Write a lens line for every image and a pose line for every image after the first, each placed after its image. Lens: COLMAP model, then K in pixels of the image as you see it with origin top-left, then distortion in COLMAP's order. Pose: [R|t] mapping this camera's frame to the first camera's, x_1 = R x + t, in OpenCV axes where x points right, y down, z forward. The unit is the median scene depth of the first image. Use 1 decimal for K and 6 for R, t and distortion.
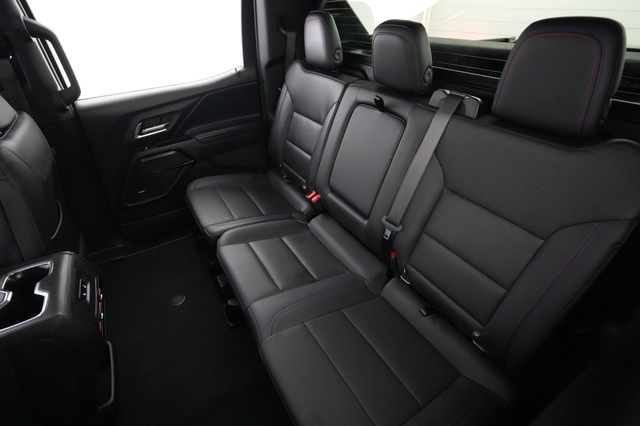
lens RADIAL K [[308.5, 0, 320.0], [0, 308.5, 213.0], [0, 0, 1]] dist [0.002649, 0.000772]
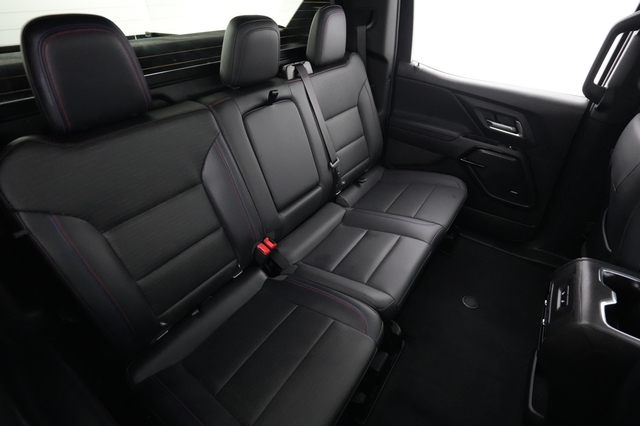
lens RADIAL K [[308.5, 0, 320.0], [0, 308.5, 213.0], [0, 0, 1]] dist [0.002649, 0.000772]
pose [[-0.400599, -0.514976, 0.757839, -0.760285], [0.524290, 0.549480, 0.650532, -0.651093], [-0.751426, 0.657930, 0.049876, 0.973847]]
